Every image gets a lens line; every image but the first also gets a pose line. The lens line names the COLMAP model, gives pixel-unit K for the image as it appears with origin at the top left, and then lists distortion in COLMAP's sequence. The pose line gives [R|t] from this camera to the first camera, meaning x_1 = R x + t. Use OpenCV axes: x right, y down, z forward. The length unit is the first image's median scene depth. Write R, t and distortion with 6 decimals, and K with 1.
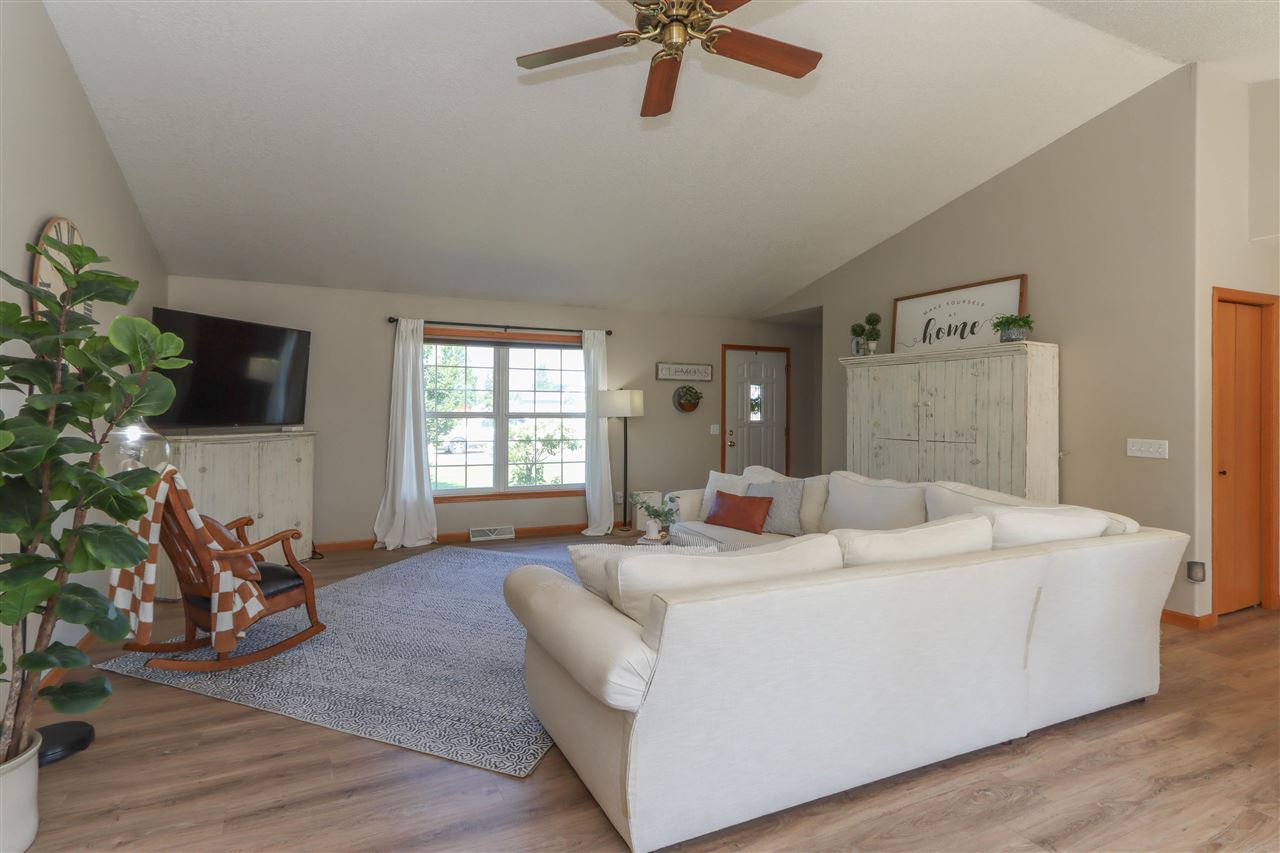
lens RADIAL K [[592.8, 0, 567.2], [0, 592.8, 406.0], [0, 0, 1]] dist [-0.010254, -0.000361]
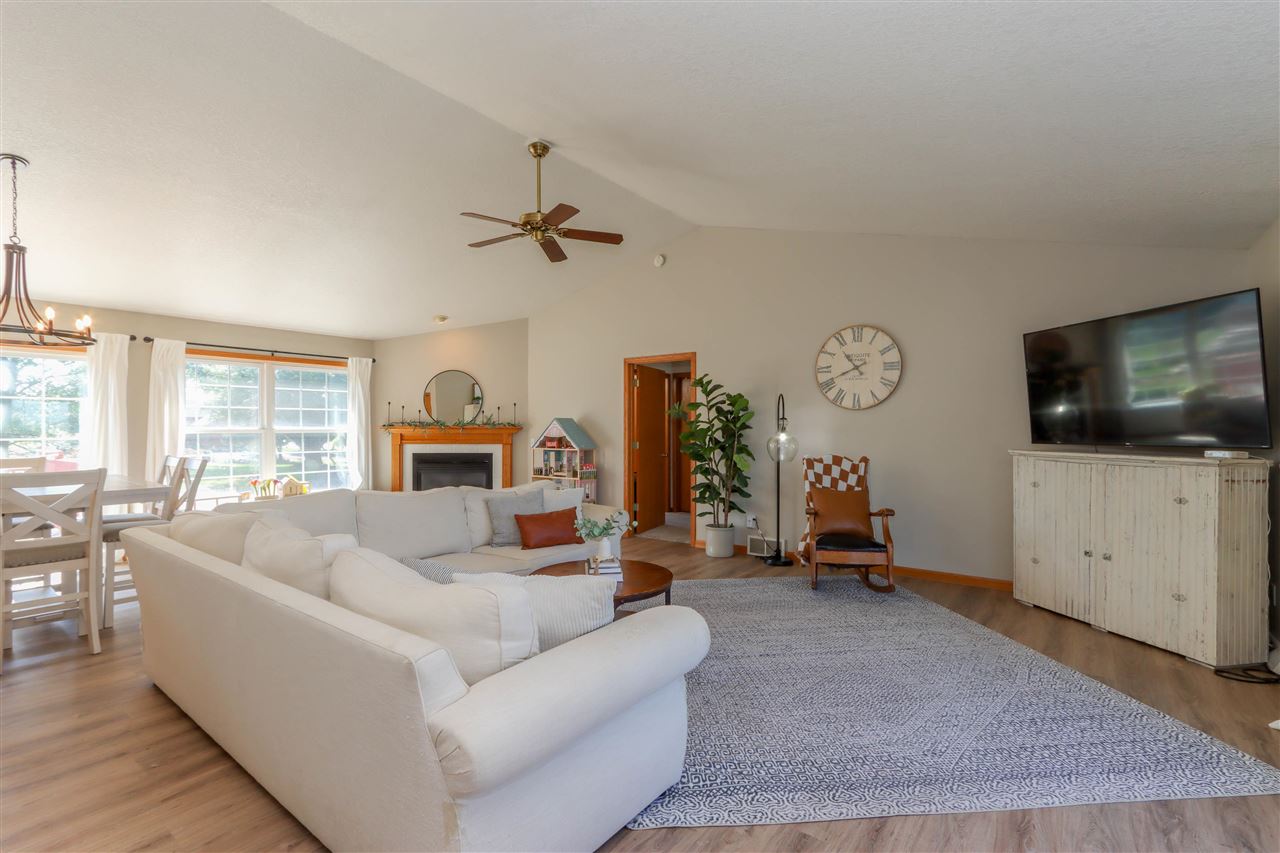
lens RADIAL K [[592.8, 0, 649.1], [0, 592.8, 432.9], [0, 0, 1]] dist [-0.010254, -0.000361]
pose [[-0.851889, 0.003278, -0.523712, 0.320536], [0.003427, 0.999994, 0.000685, 0.010806], [0.523711, -0.001211, -0.851895, 1.020455]]
